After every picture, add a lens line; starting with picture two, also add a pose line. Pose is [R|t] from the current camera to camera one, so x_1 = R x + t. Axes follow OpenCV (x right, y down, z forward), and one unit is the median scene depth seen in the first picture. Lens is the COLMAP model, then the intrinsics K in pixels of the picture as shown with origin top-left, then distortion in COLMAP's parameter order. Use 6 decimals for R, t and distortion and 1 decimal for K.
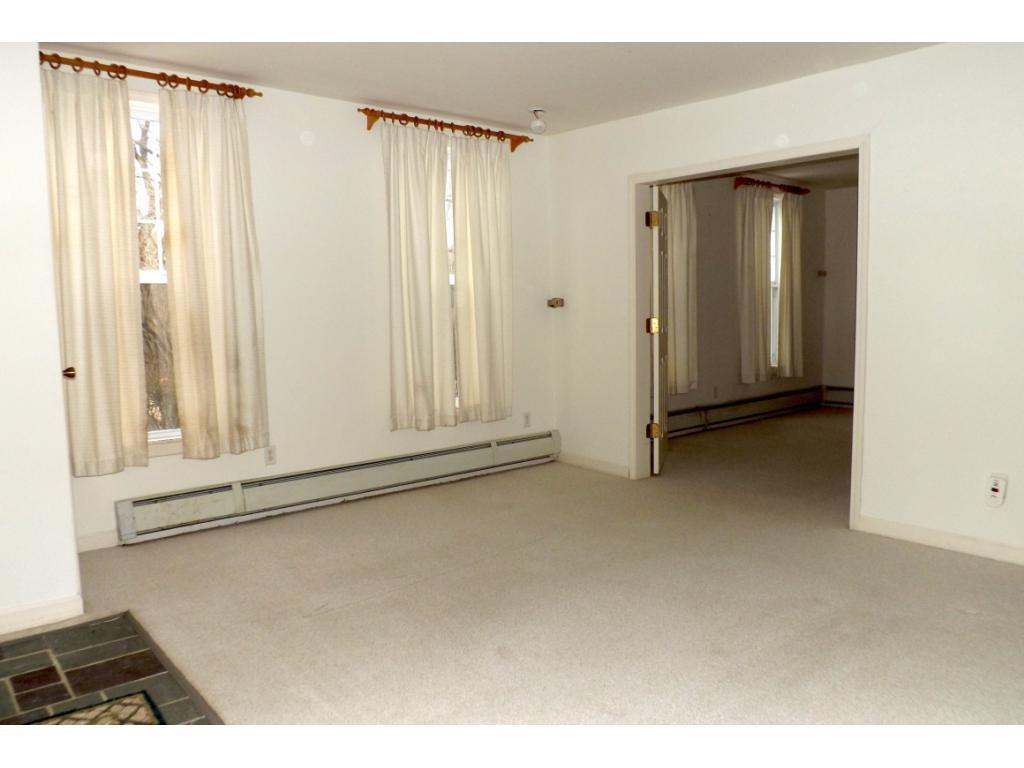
lens RADIAL K [[755.6, 0, 502.7], [0, 755.6, 389.5], [0, 0, 1]] dist [-0.059622, 0.055392]
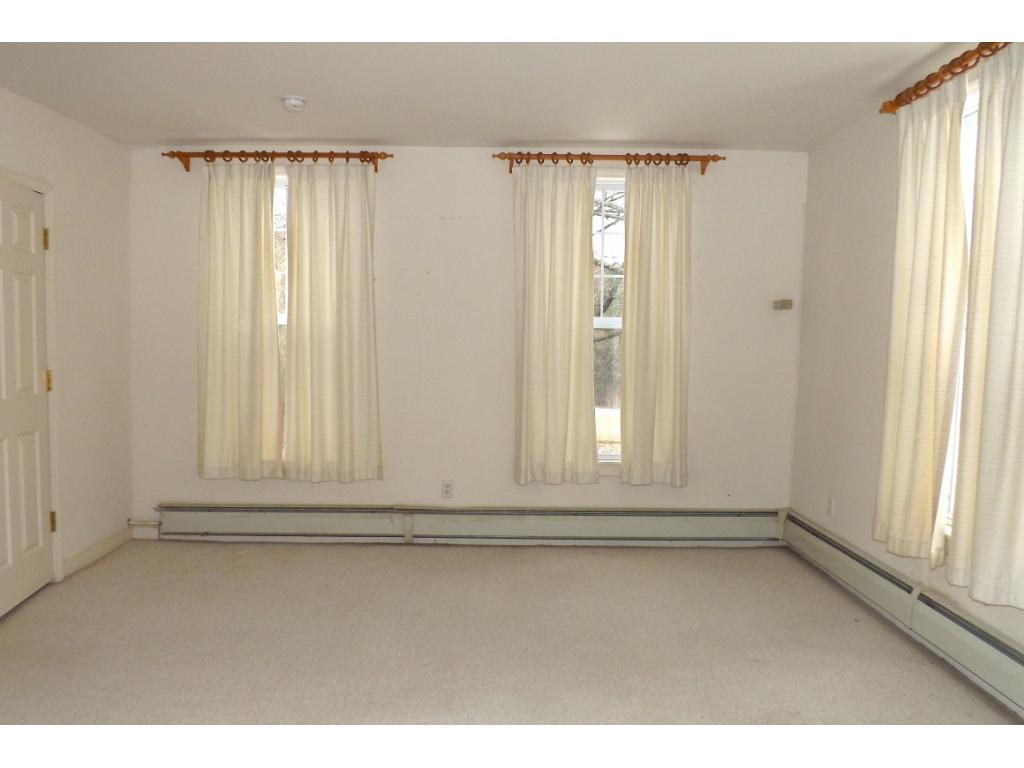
lens RADIAL K [[672.6, 0, 512.0], [0, 672.6, 384.0], [0, 0, 1]] dist [-0.011139, -0.002663]
pose [[0.762917, 0.050996, -0.644482, 0.436778], [-0.090213, 0.995528, -0.028018, -0.047436], [0.640172, 0.079516, 0.764106, 0.365884]]
